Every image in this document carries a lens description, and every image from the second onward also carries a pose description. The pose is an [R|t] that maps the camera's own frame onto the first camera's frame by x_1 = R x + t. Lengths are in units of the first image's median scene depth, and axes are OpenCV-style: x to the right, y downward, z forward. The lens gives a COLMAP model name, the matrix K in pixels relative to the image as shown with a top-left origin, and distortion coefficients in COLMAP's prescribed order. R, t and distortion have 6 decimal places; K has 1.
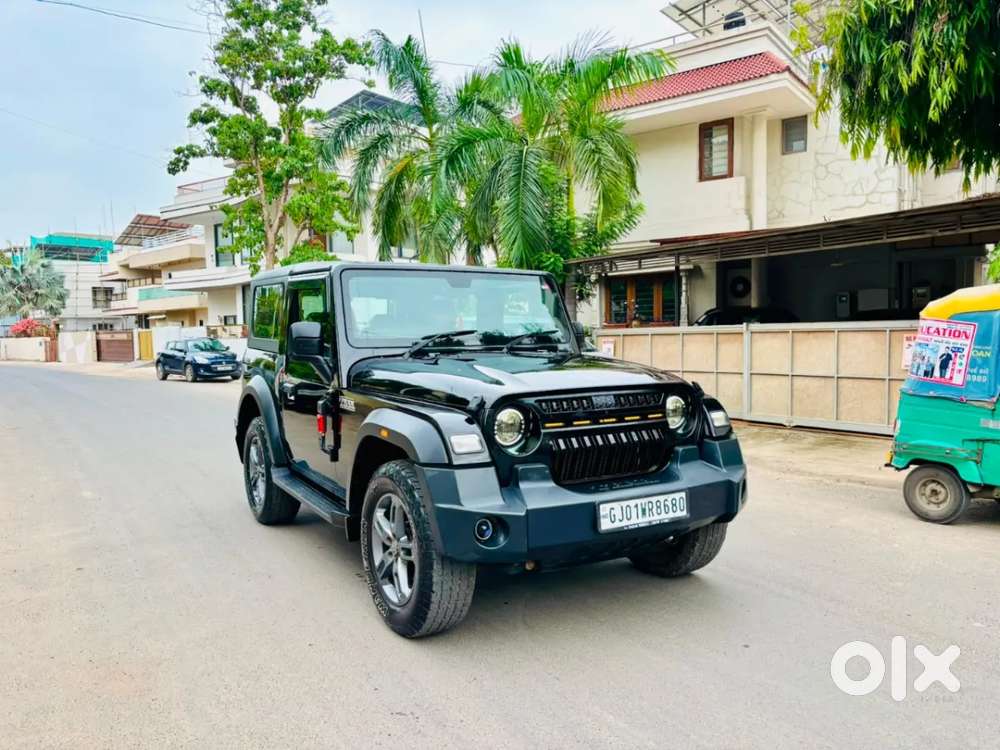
lens RADIAL K [[753.4, 0, 507.6], [0, 753.4, 394.9], [0, 0, 1]] dist [0.044560, -0.048159]
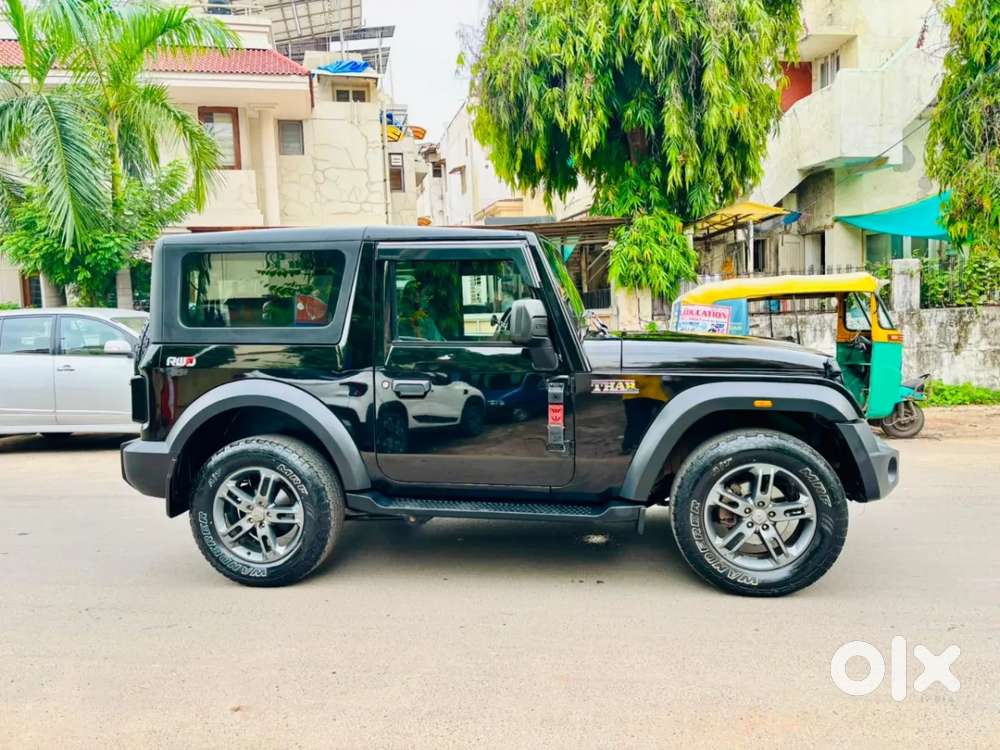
lens RADIAL K [[753.4, 0, 500.5], [0, 753.4, 382.6], [0, 0, 1]] dist [0.044560, -0.048159]
pose [[0.654180, -0.069931, 0.753099, -0.268966], [0.083910, 0.996280, 0.019624, -0.005709], [-0.751670, 0.050355, 0.657615, 0.138919]]
